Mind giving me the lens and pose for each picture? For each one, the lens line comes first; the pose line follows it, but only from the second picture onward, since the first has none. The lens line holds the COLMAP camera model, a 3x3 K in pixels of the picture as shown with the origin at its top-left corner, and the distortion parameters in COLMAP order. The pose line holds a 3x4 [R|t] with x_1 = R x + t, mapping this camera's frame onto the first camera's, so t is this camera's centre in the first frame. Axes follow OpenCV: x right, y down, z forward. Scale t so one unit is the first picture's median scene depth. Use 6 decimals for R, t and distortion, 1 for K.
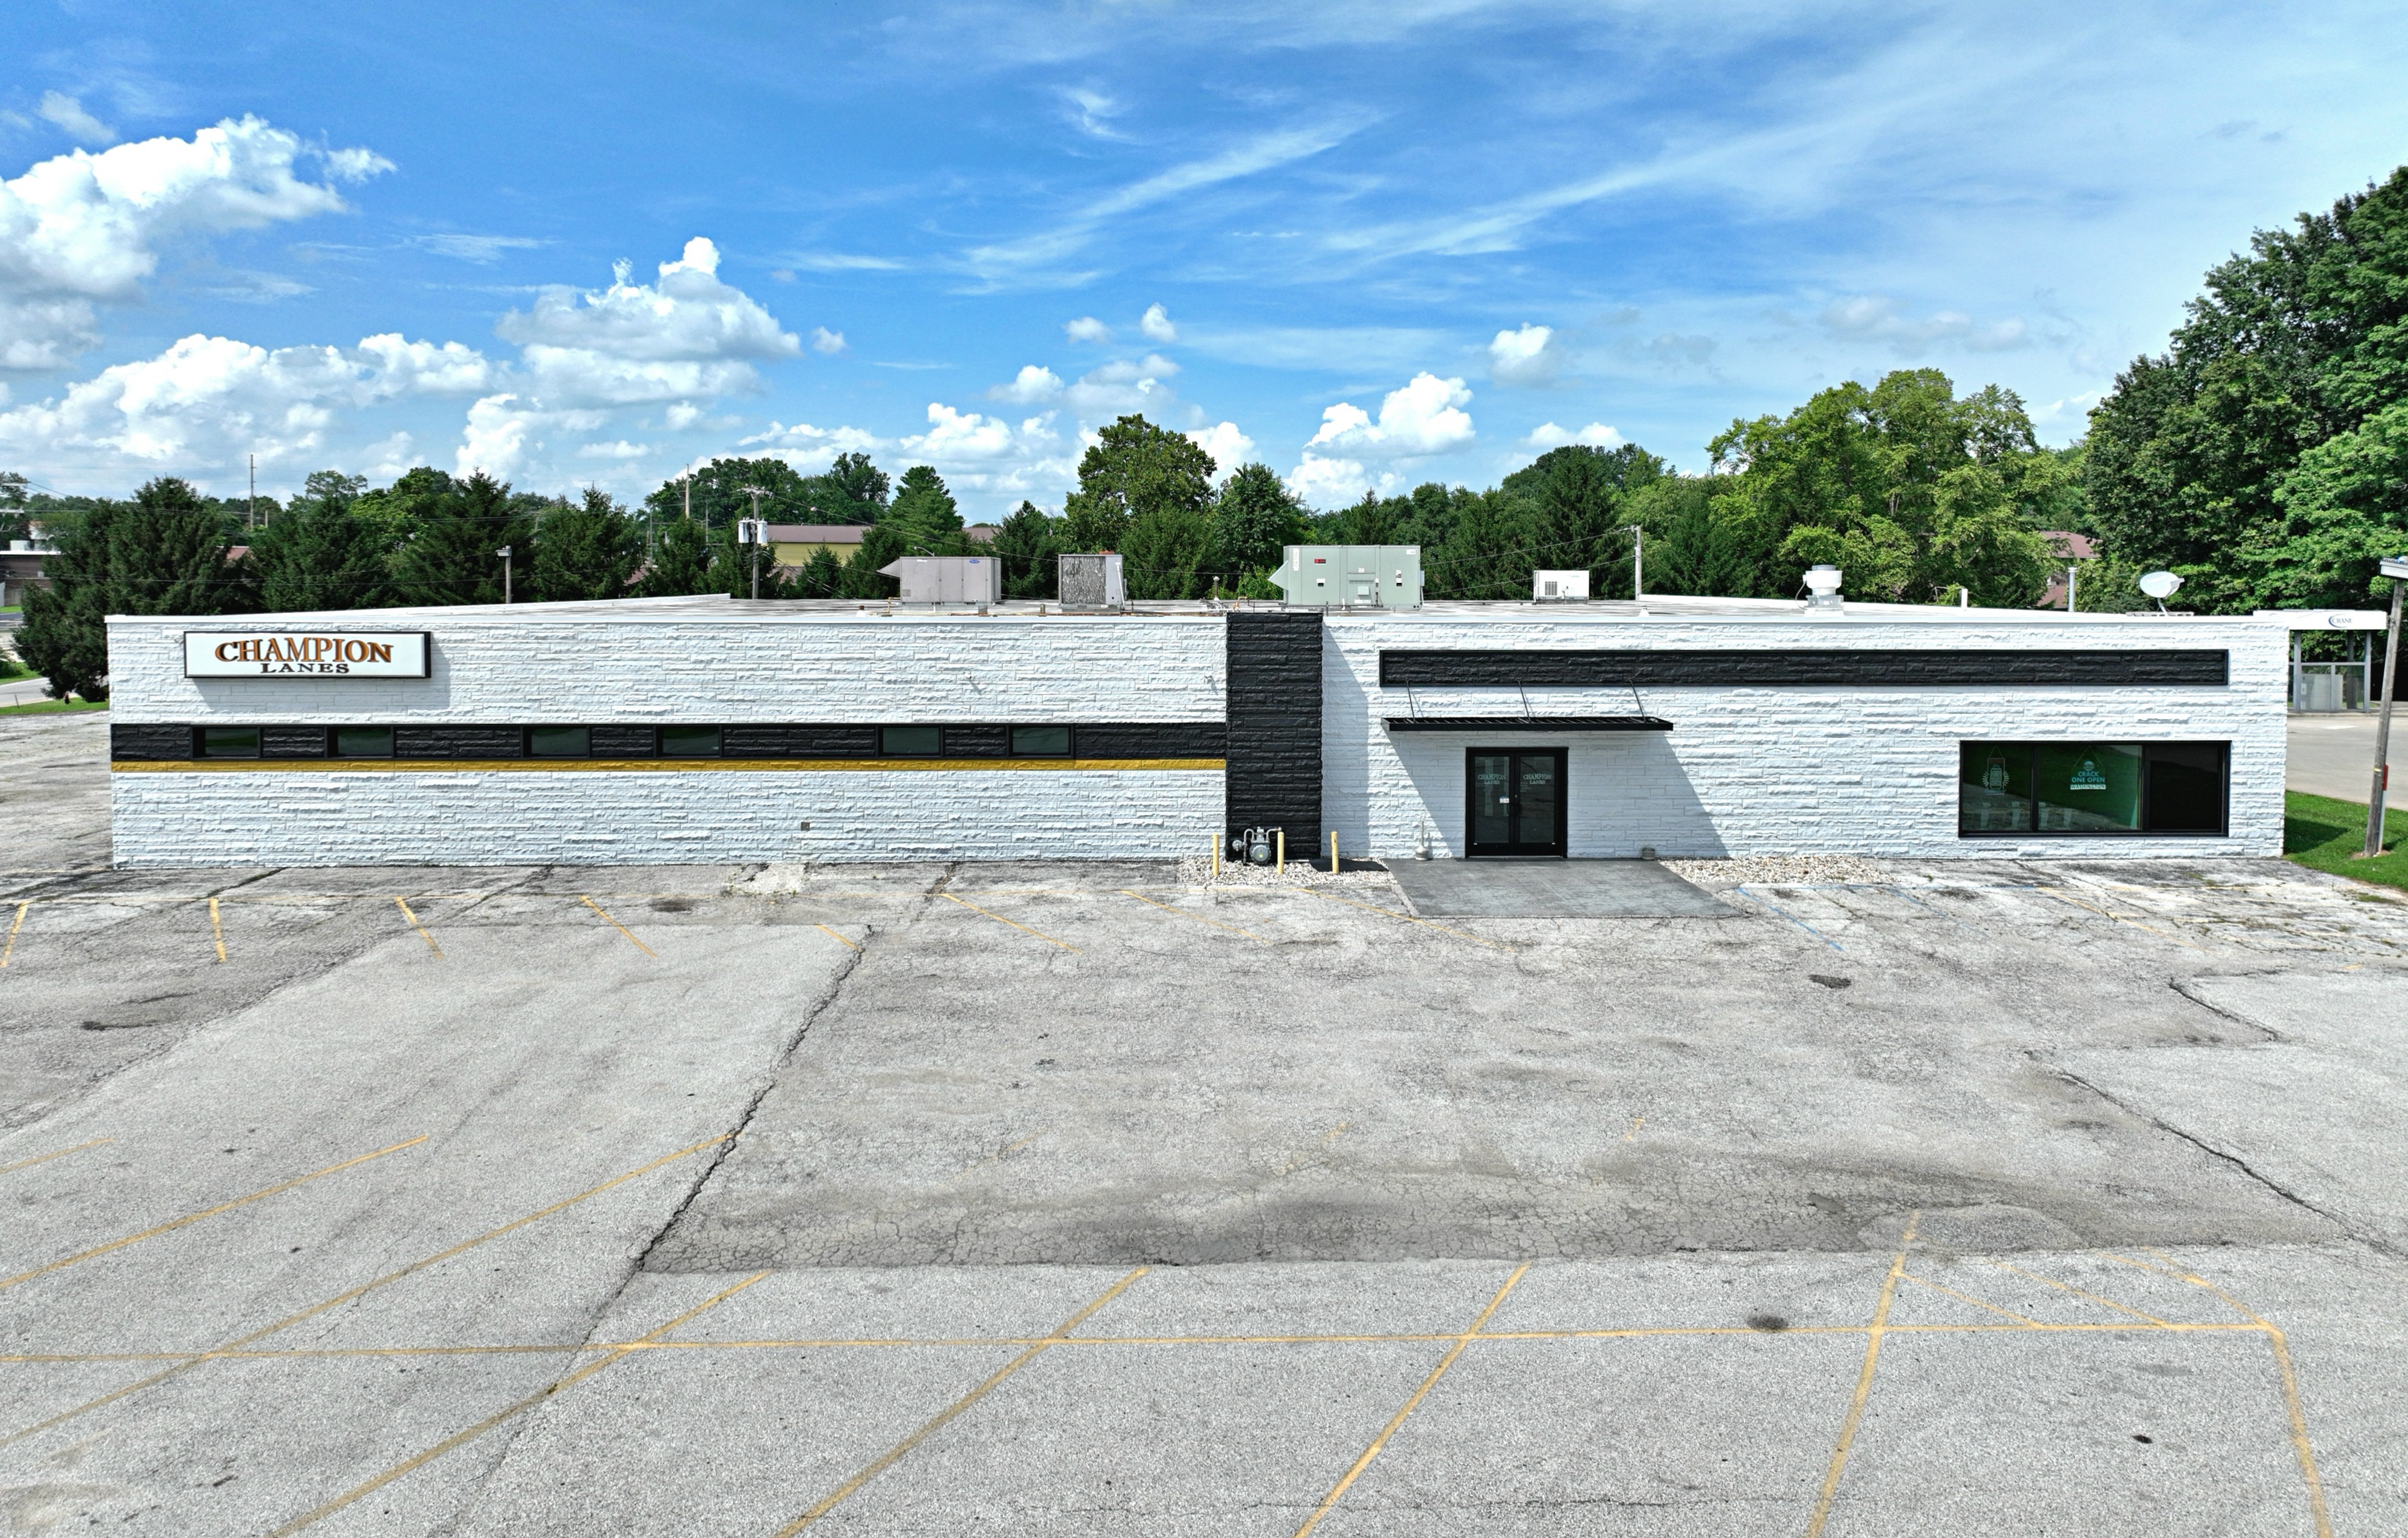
lens RADIAL K [[1711.3, 0, 1201.6], [0, 1711.3, 669.4], [0, 0, 1]] dist [0.003824, 0.000900]
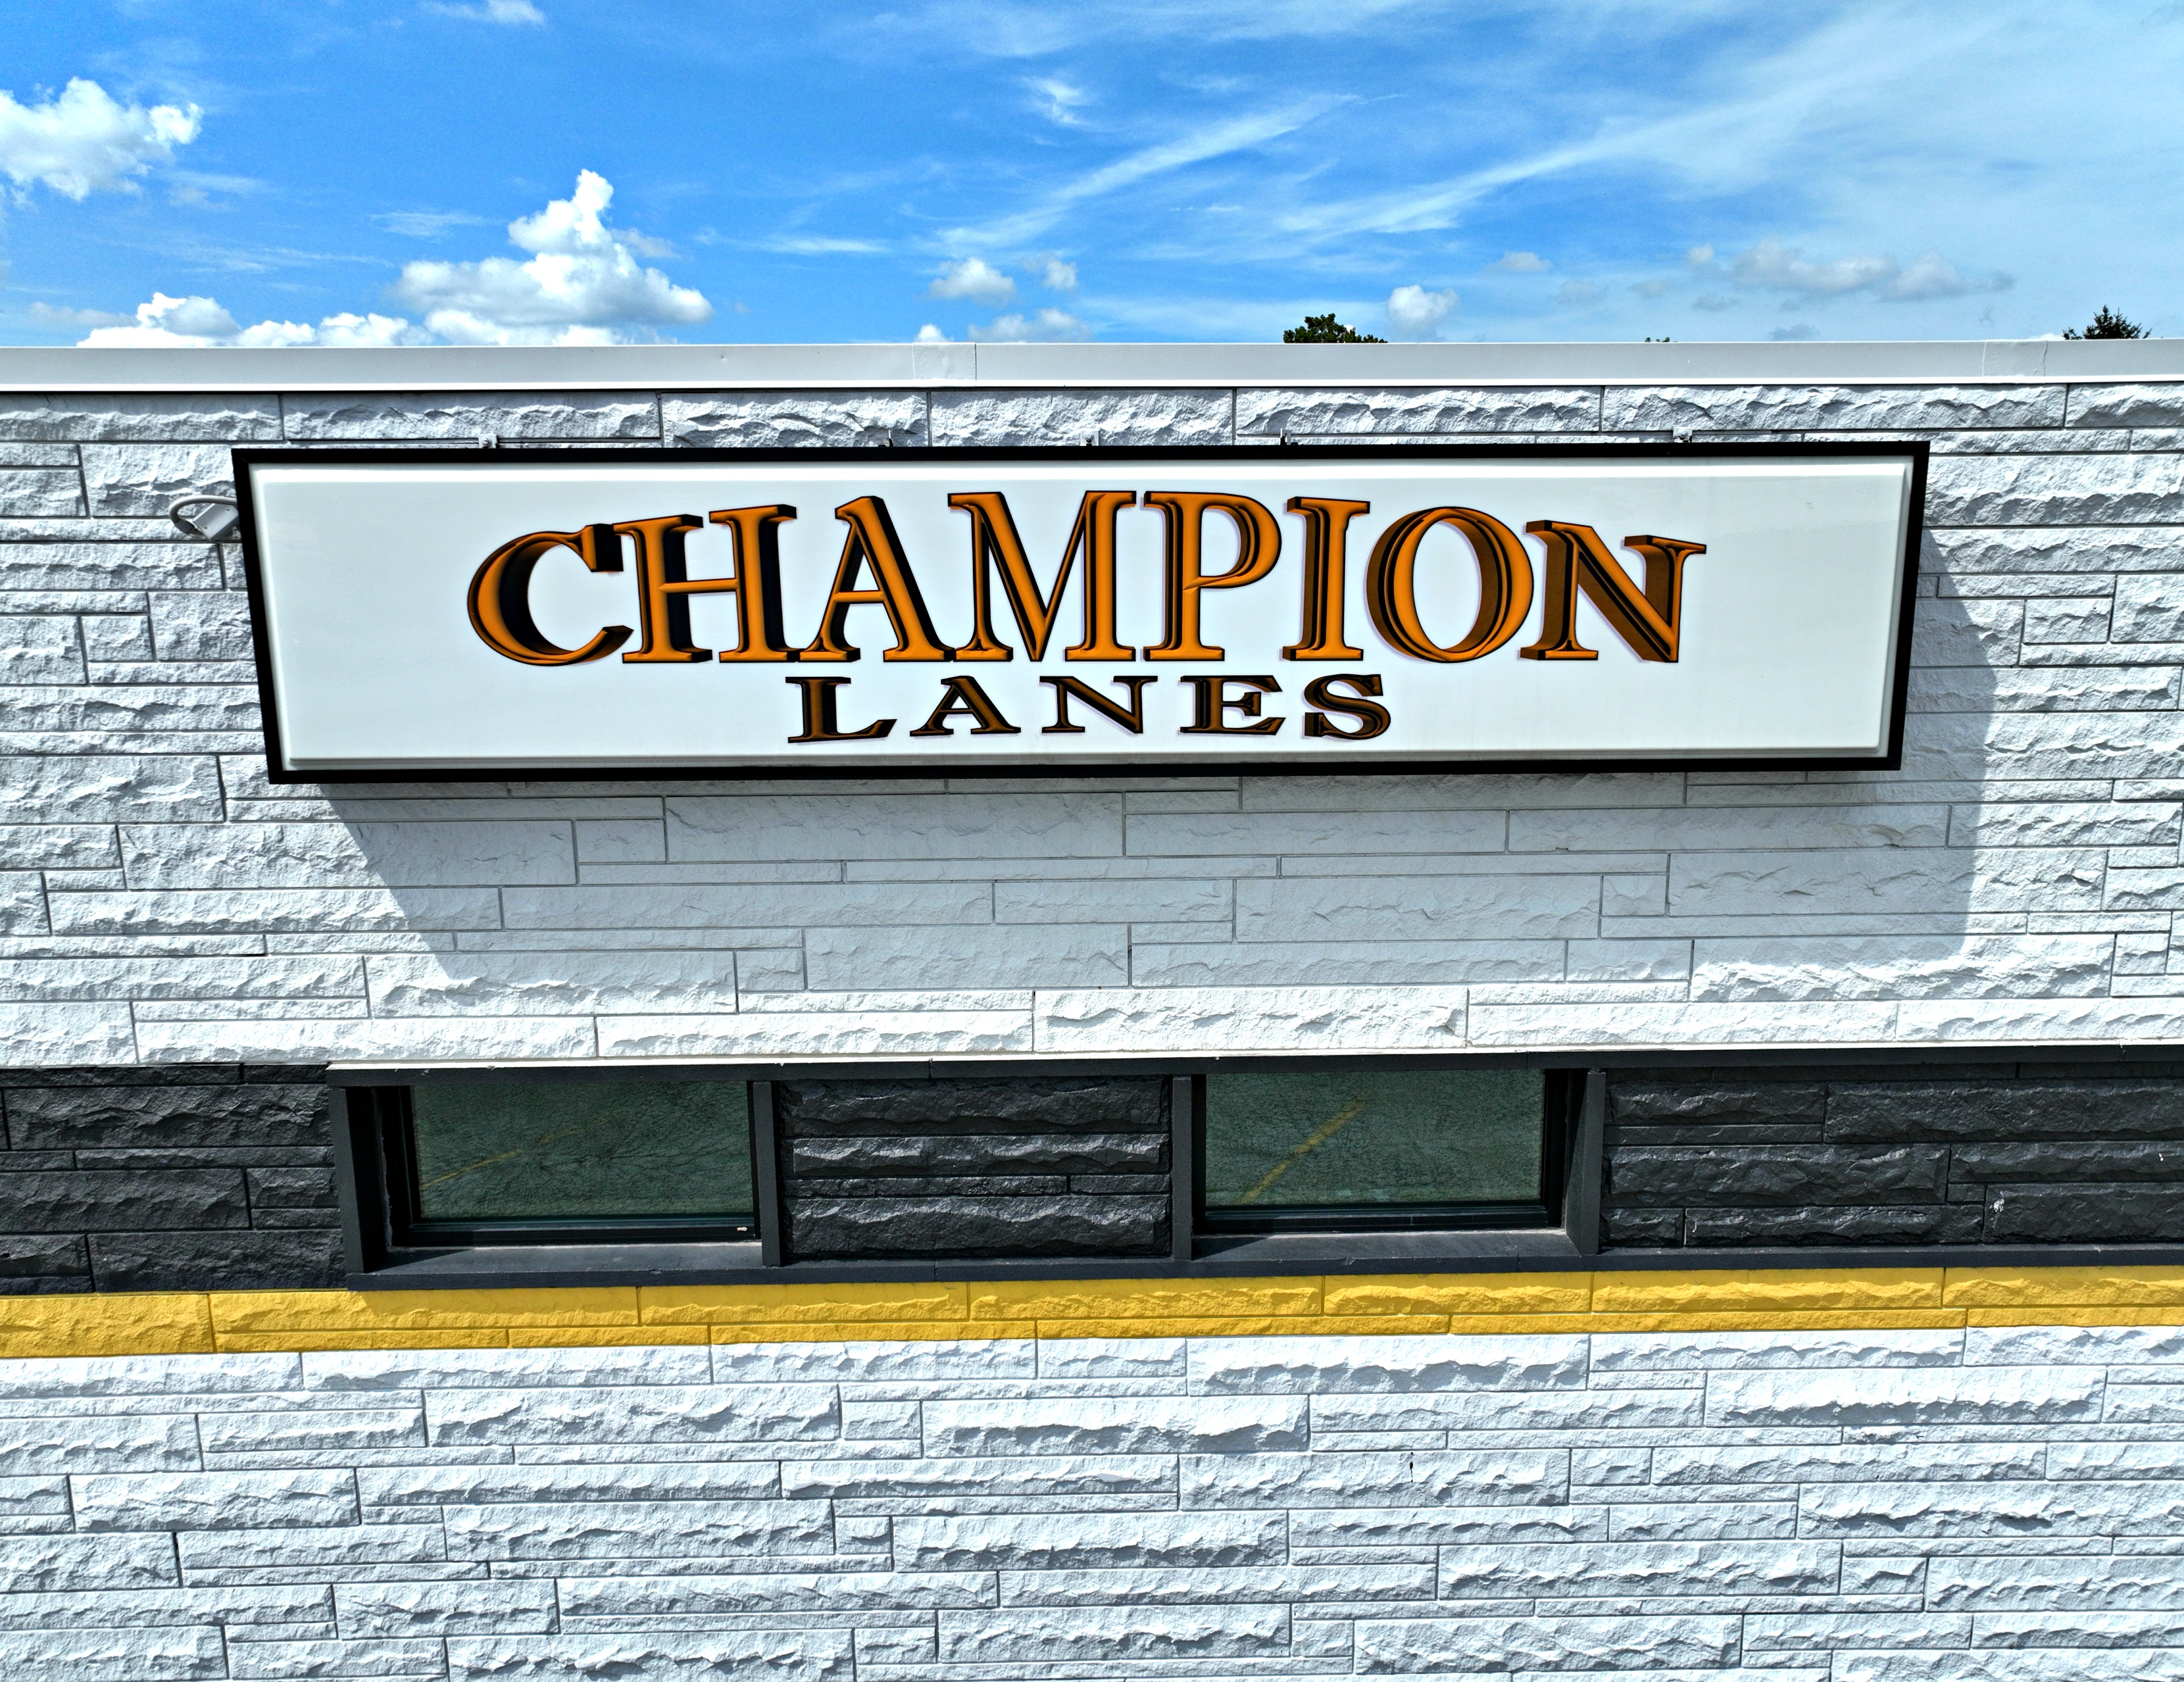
lens RADIAL K [[1533.7, 0, 1152.5], [0, 1533.7, 835.4], [0, 0, 1]] dist [-0.000393, -0.001042]
pose [[0.999916, -0.007251, -0.010708, -0.506990], [0.008605, 0.991163, 0.132370, -0.006936], [0.009654, -0.132451, 0.991142, 0.853820]]
